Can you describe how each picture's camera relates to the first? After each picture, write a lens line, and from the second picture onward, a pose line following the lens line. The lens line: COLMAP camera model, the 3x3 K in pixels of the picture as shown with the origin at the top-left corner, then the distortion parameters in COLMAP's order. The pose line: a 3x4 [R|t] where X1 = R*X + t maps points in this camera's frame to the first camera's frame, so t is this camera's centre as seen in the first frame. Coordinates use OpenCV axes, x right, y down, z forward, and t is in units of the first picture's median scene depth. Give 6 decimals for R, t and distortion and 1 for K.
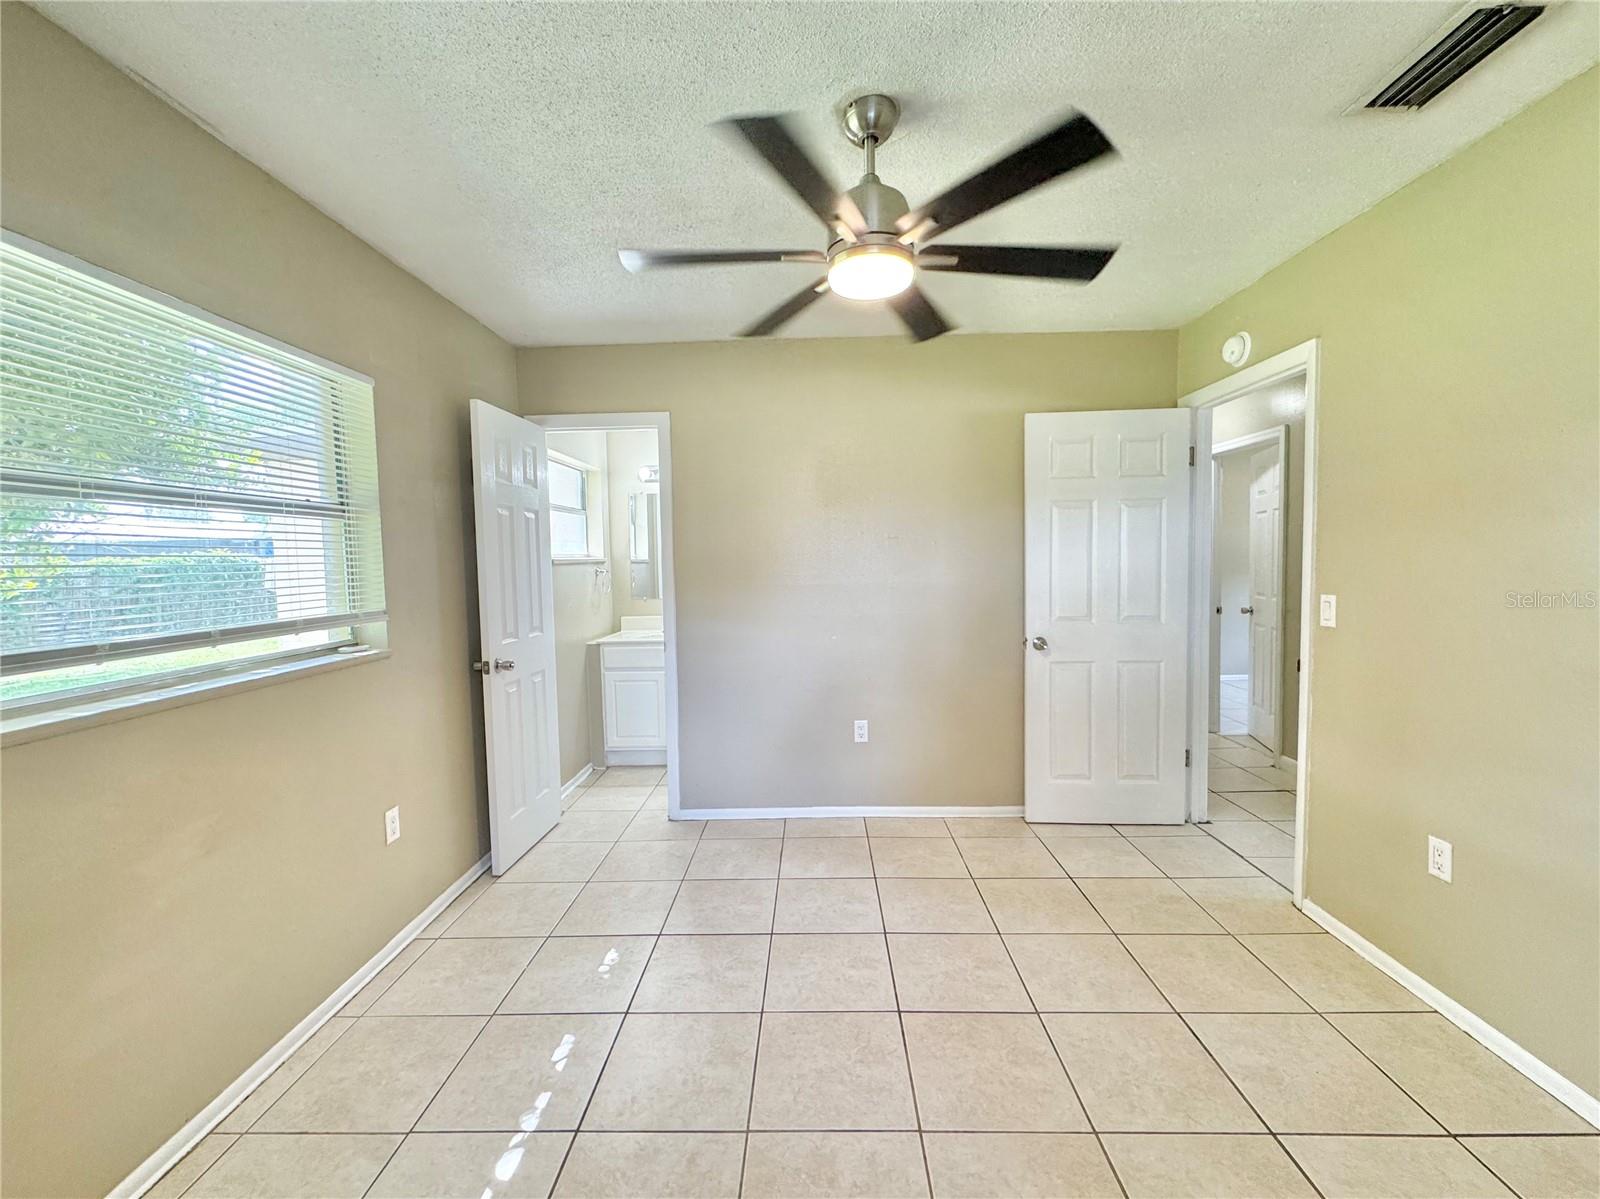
lens RADIAL K [[641.3, 0, 801.5], [0, 641.3, 596.9], [0, 0, 1]] dist [-0.004449, 0.000322]
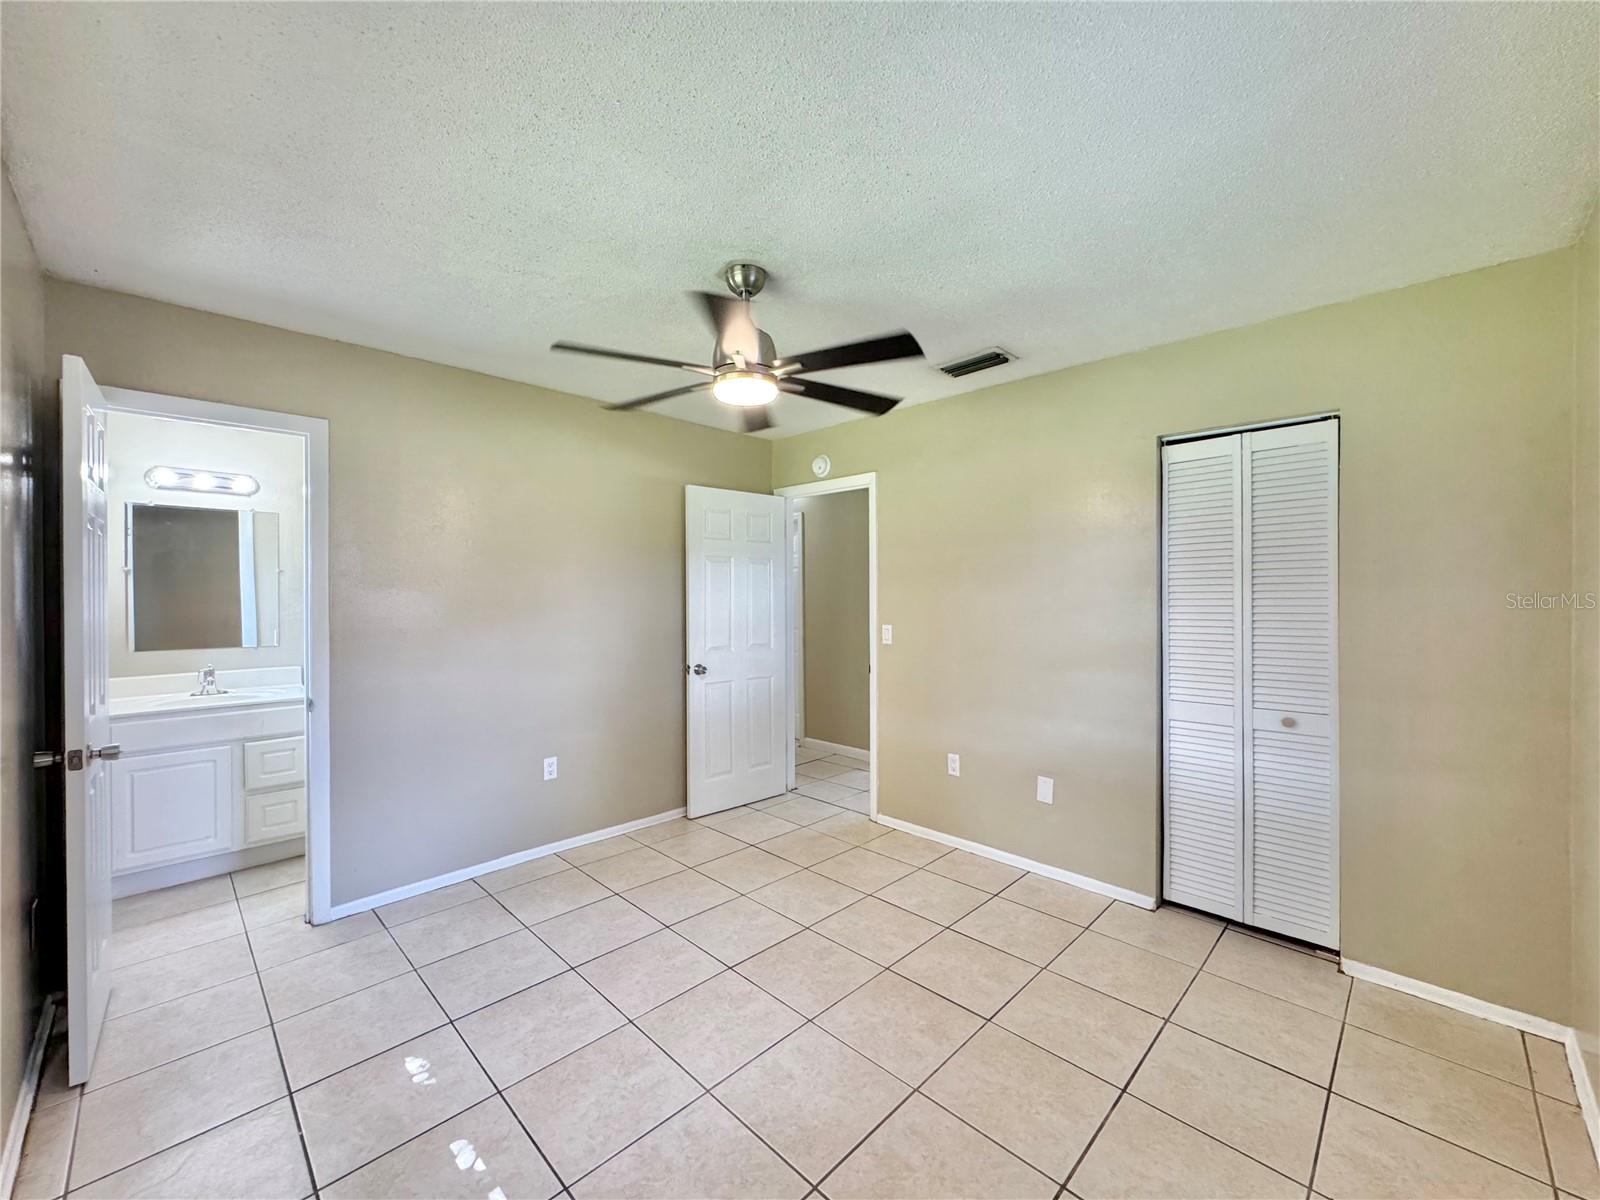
lens RADIAL K [[641.3, 0, 767.8], [0, 641.3, 596.4], [0, 0, 1]] dist [-0.004449, 0.000322]
pose [[0.703407, 0.015032, 0.710629, -0.429573], [0.030525, 0.998215, -0.051330, -0.000408], [-0.710132, 0.057797, 0.701692, 0.026914]]
